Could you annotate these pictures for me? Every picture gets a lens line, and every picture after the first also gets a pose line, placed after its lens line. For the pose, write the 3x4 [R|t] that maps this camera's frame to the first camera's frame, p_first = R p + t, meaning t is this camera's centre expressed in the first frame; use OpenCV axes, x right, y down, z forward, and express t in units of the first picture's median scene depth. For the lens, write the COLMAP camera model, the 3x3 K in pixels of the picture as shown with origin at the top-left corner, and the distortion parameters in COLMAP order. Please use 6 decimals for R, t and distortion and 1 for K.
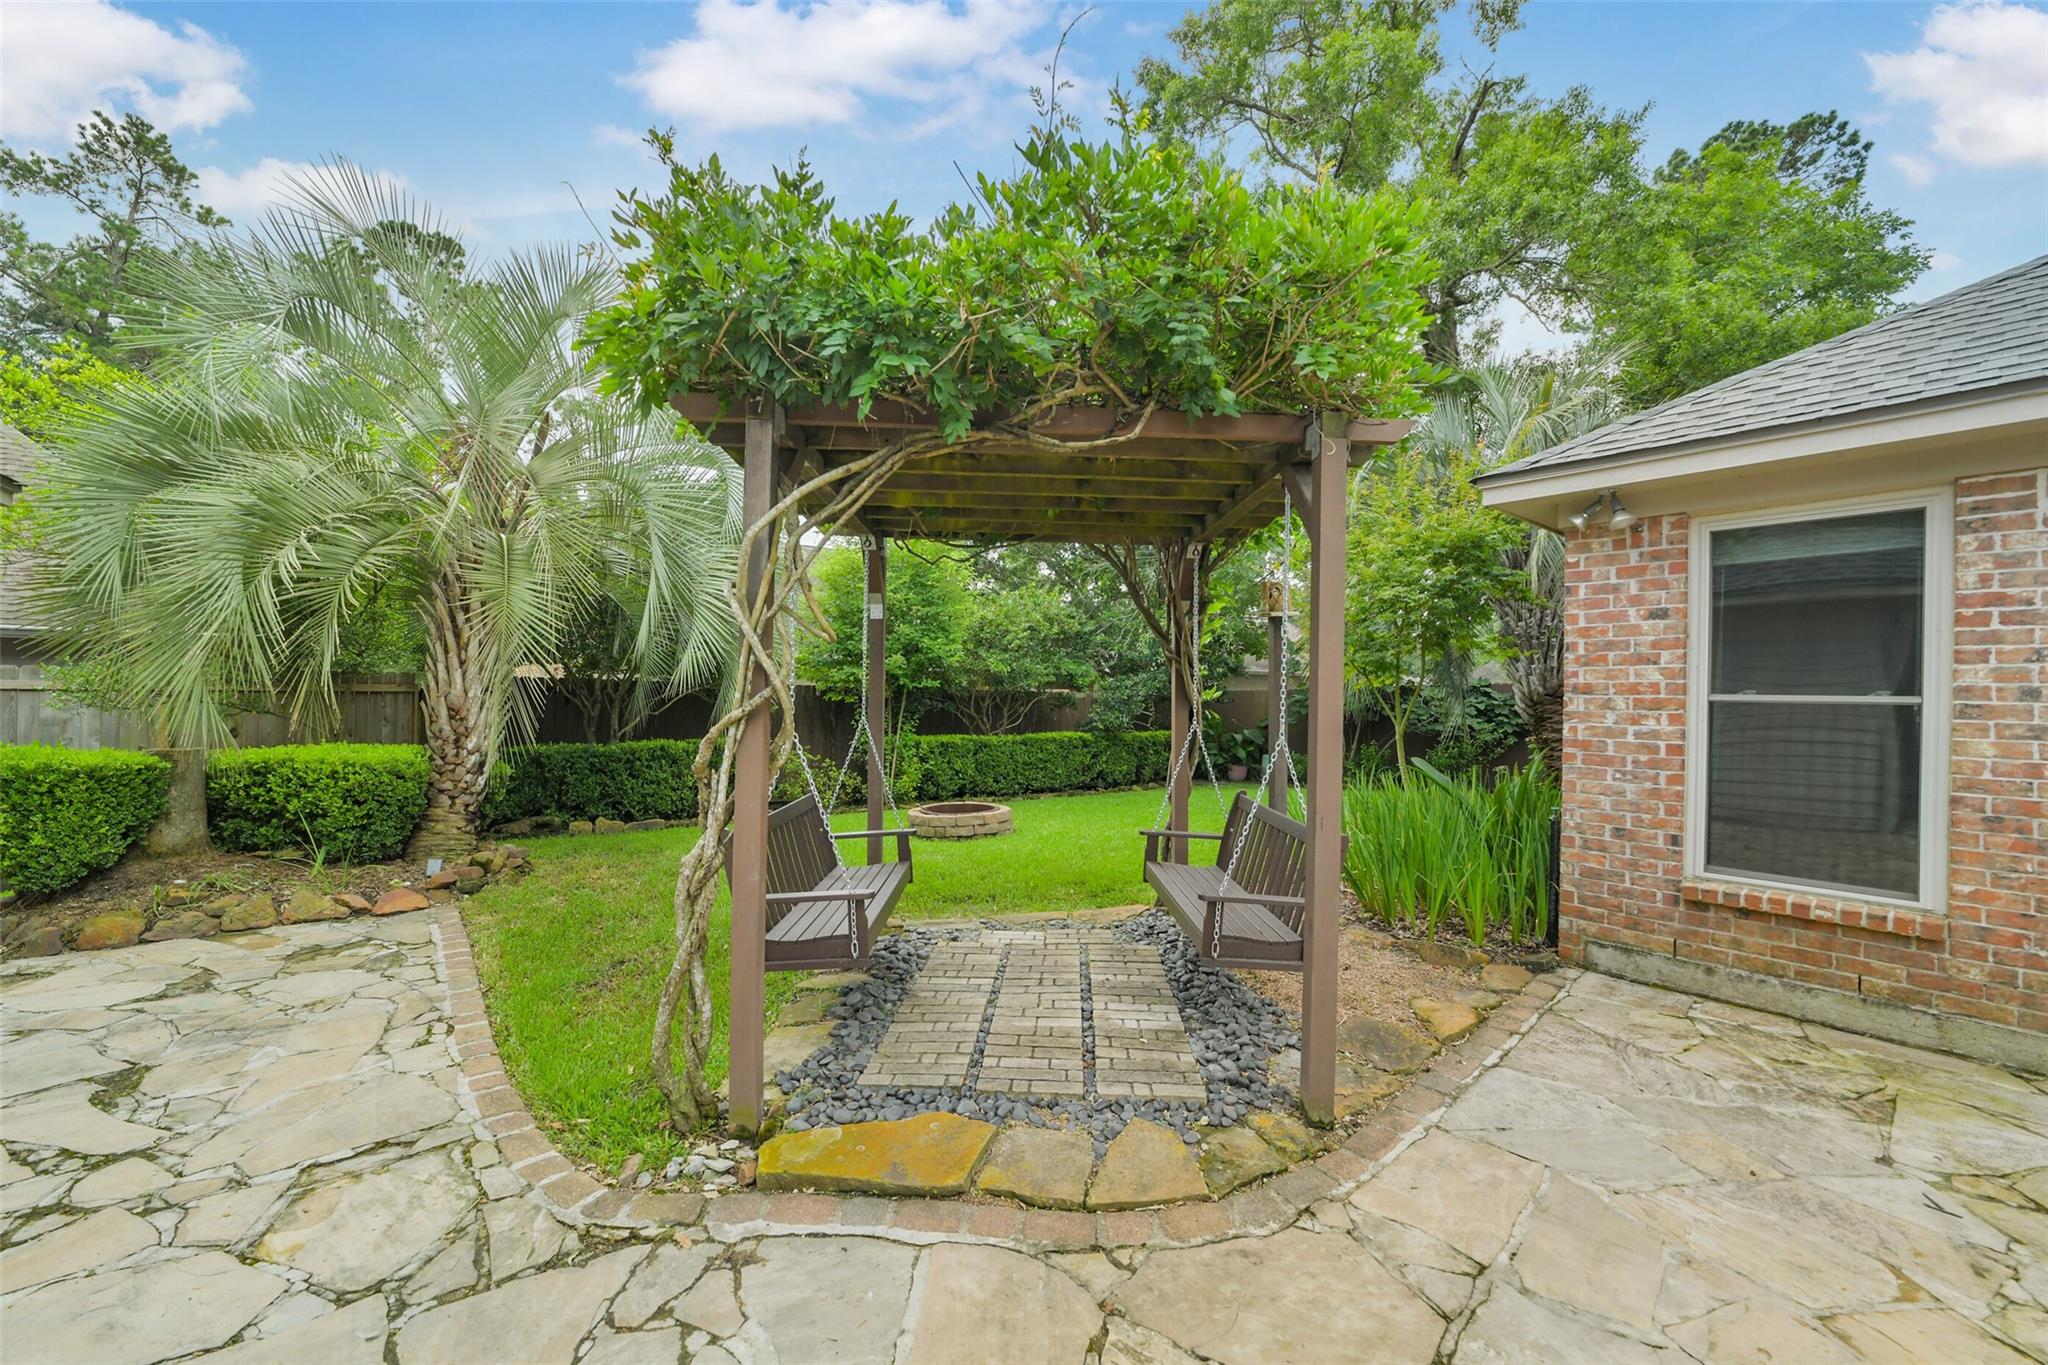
lens RADIAL K [[802.0, 0, 1048.0], [0, 802.0, 690.0], [0, 0, 1]] dist [-0.023812, 0.006971]
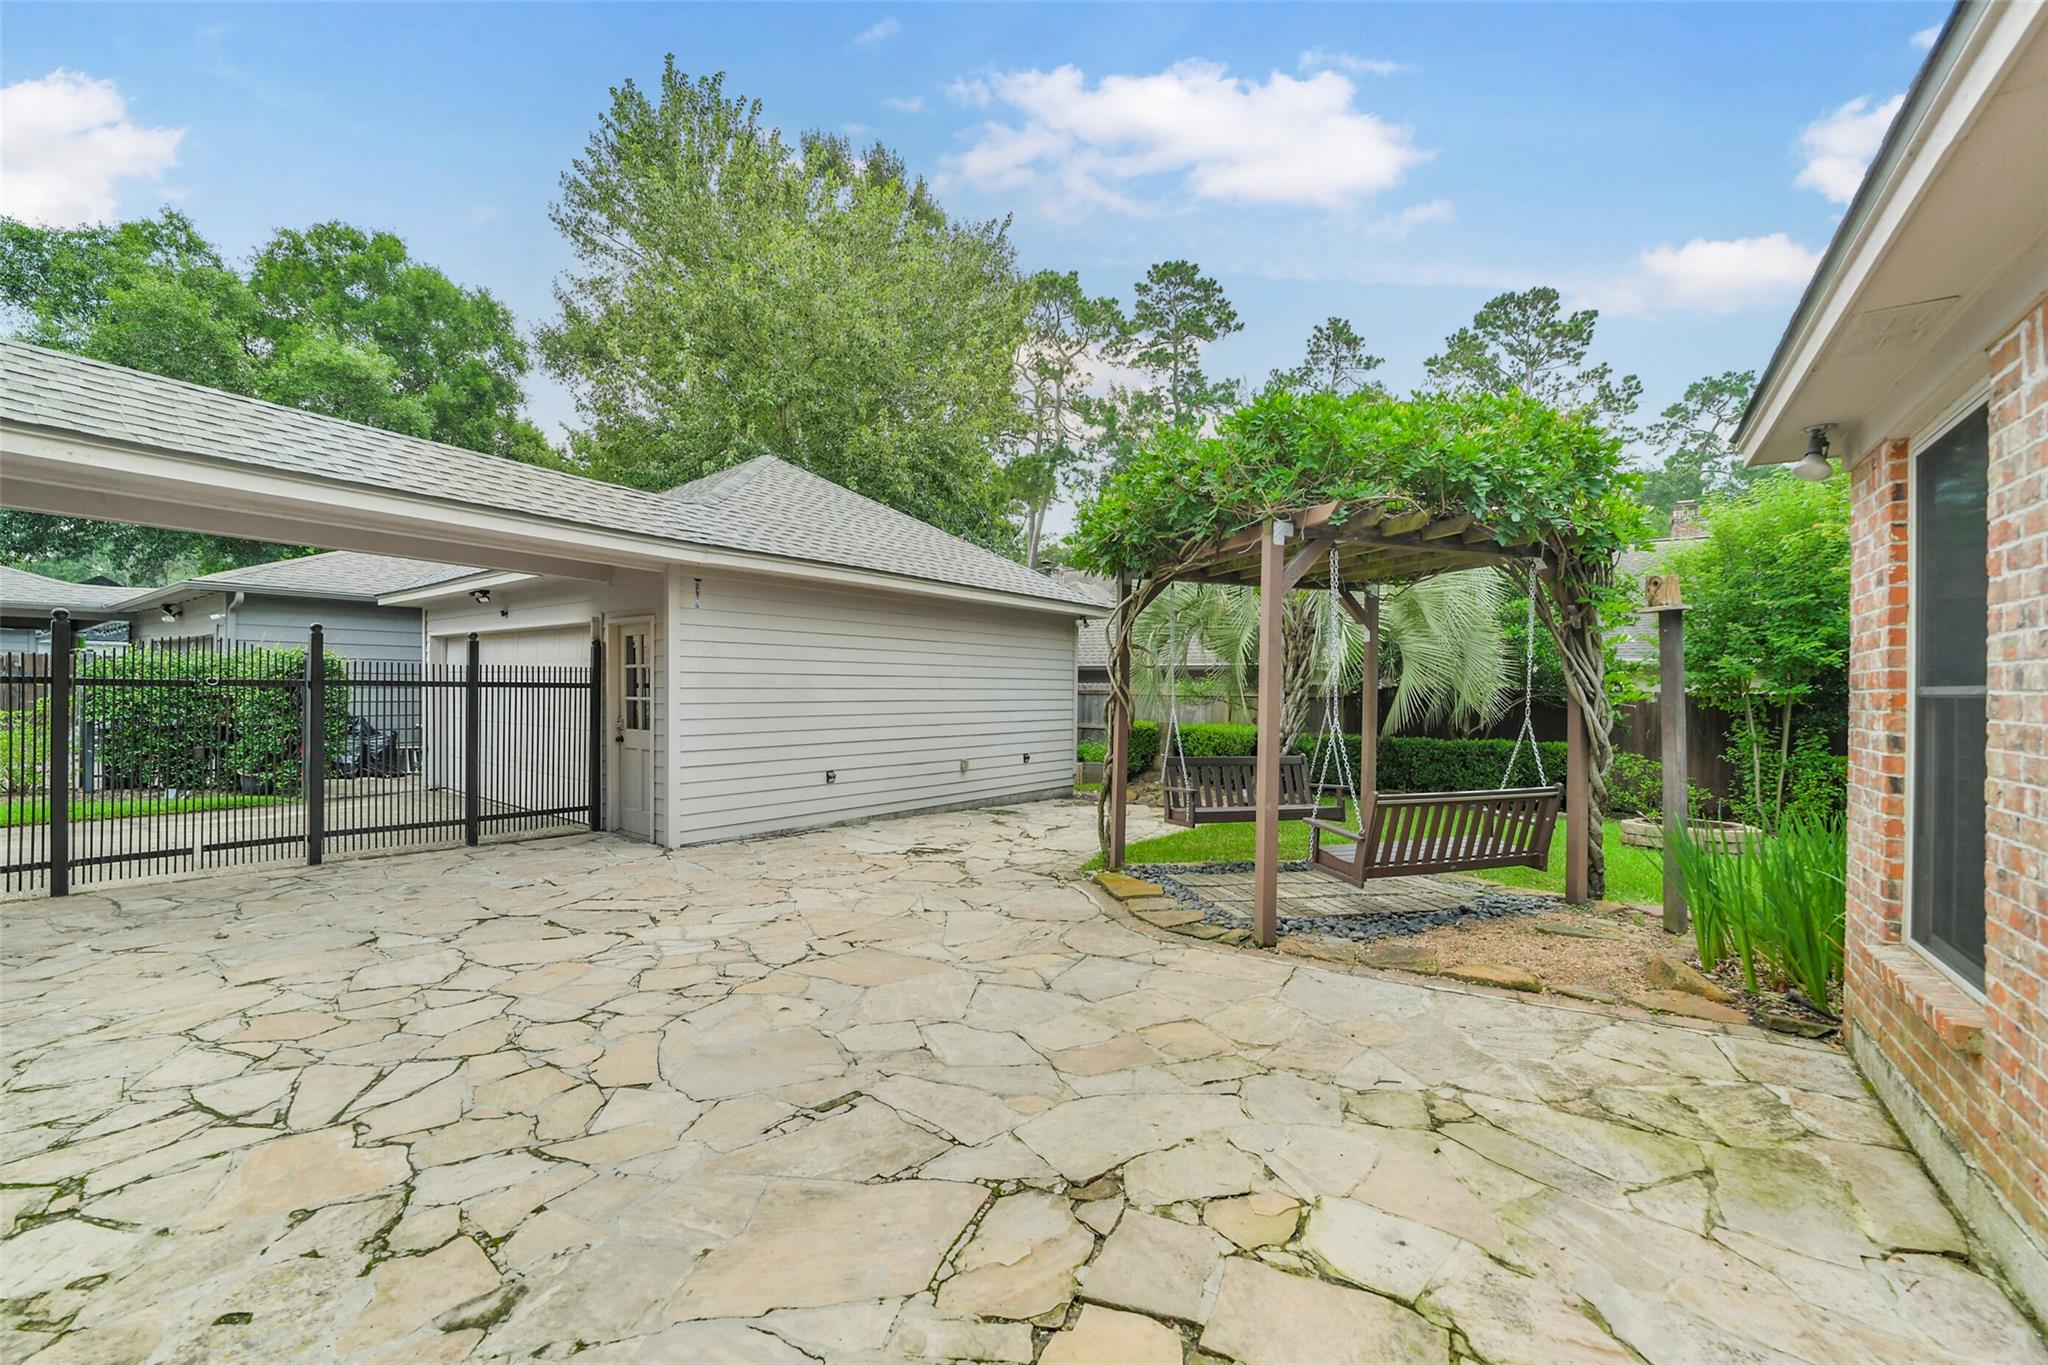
lens RADIAL K [[802.0, 0, 1048.0], [0, 802.0, 690.0], [0, 0, 1]] dist [-0.023812, 0.006971]
pose [[0.290018, -0.010117, -0.956968, 1.166532], [-0.004662, 0.999917, -0.011984, 0.017764], [0.957010, 0.007937, 0.289947, 0.047899]]
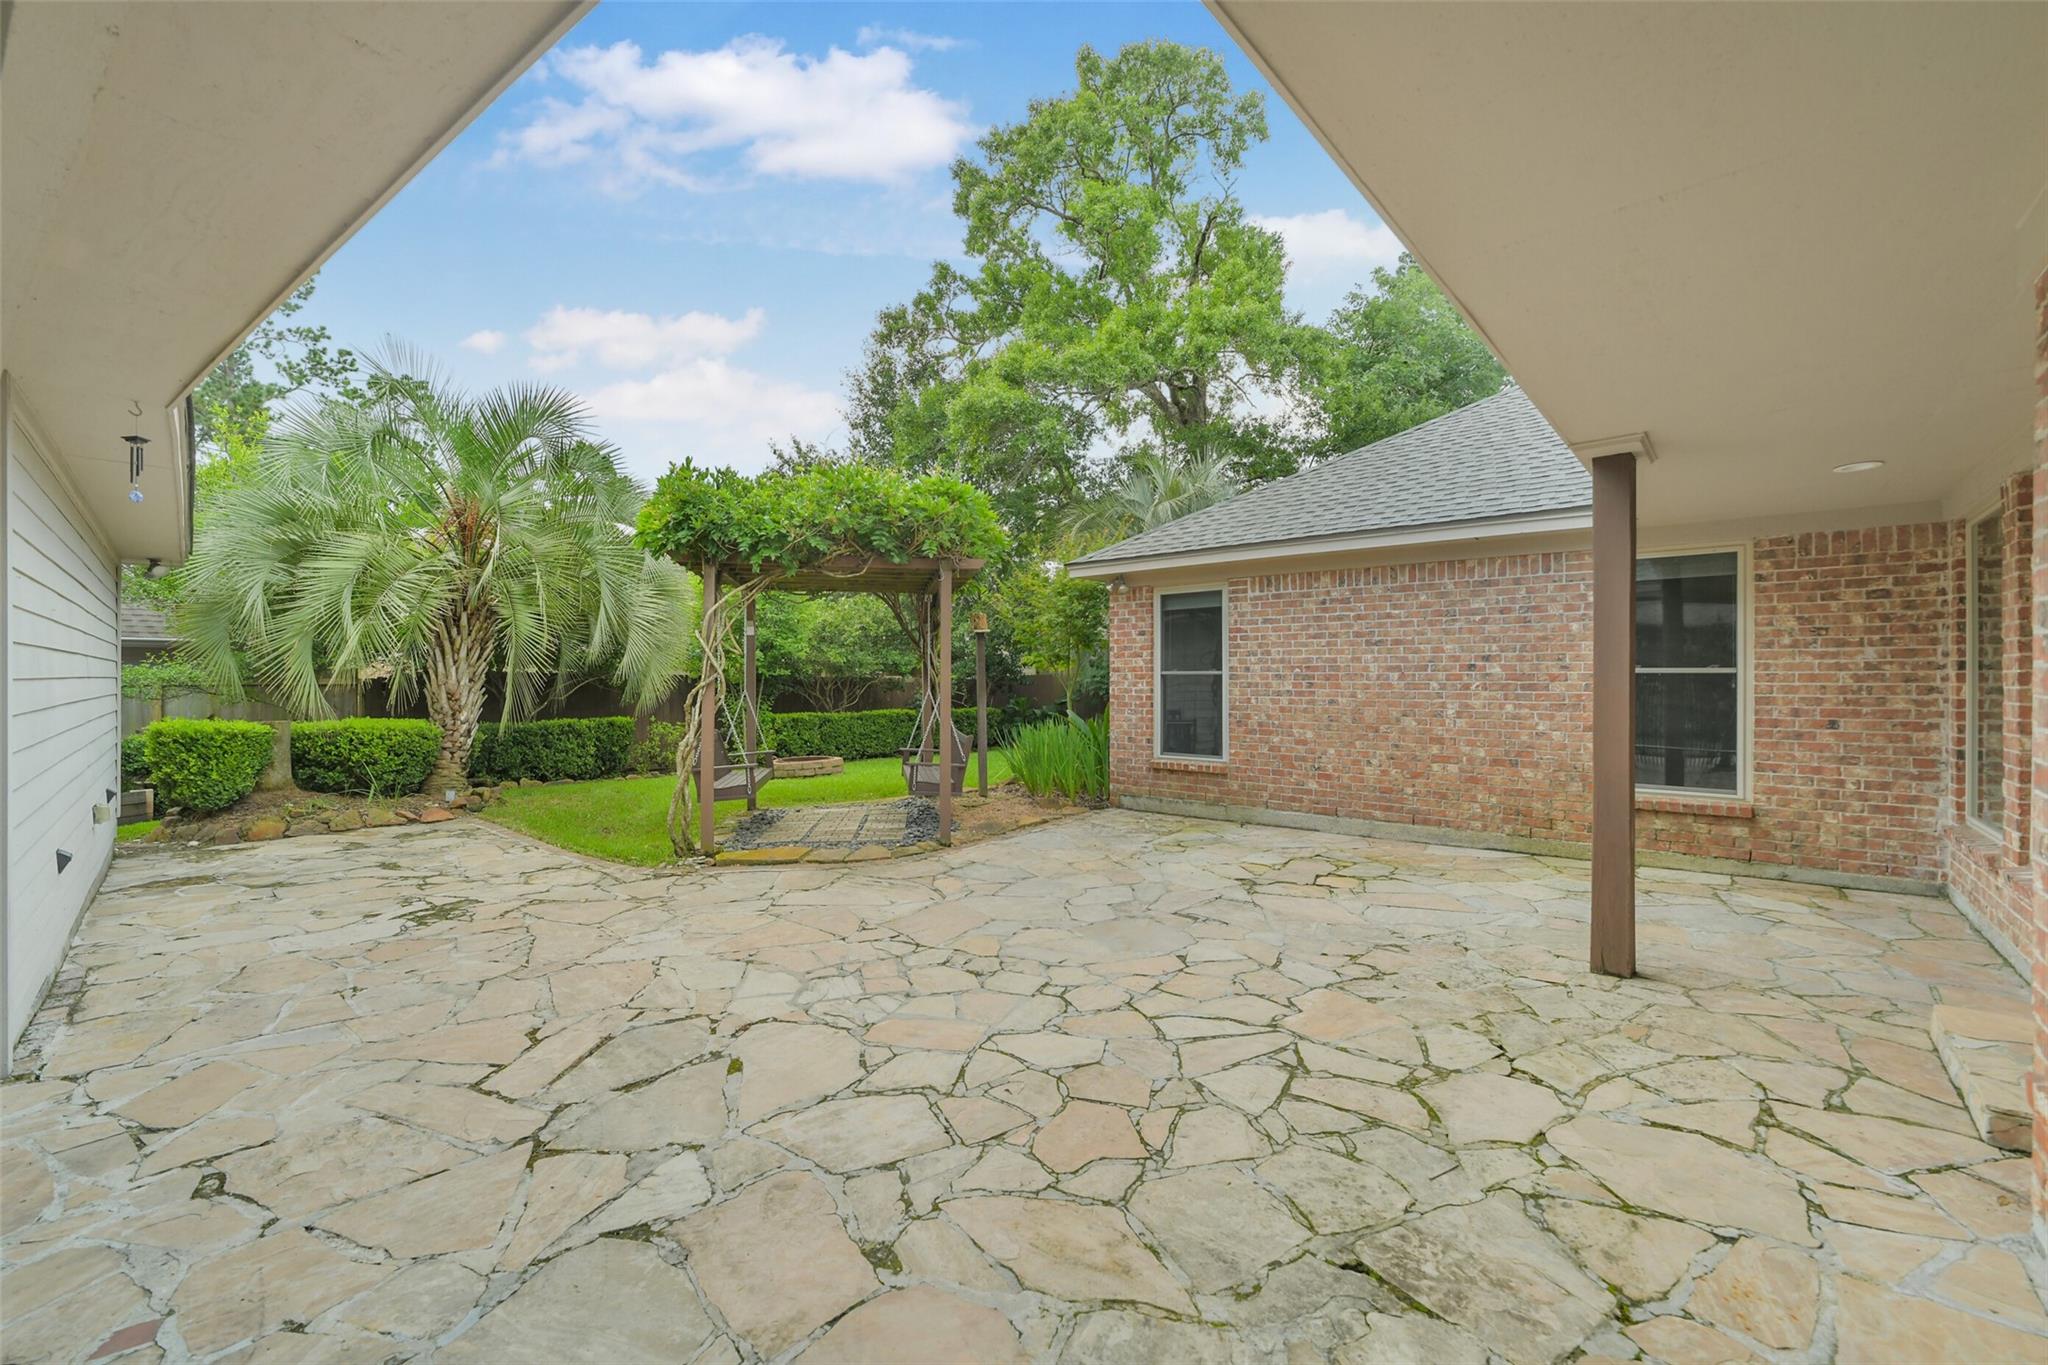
lens RADIAL K [[782.4, 0, 1026.1], [0, 782.4, 672.8], [0, 0, 1]] dist [-0.023818, 0.000065]
pose [[0.987786, -0.013760, 0.155209, 0.138211], [0.014591, 0.999885, -0.004216, 0.011958], [-0.155133, 0.006429, 0.987873, -0.932085]]
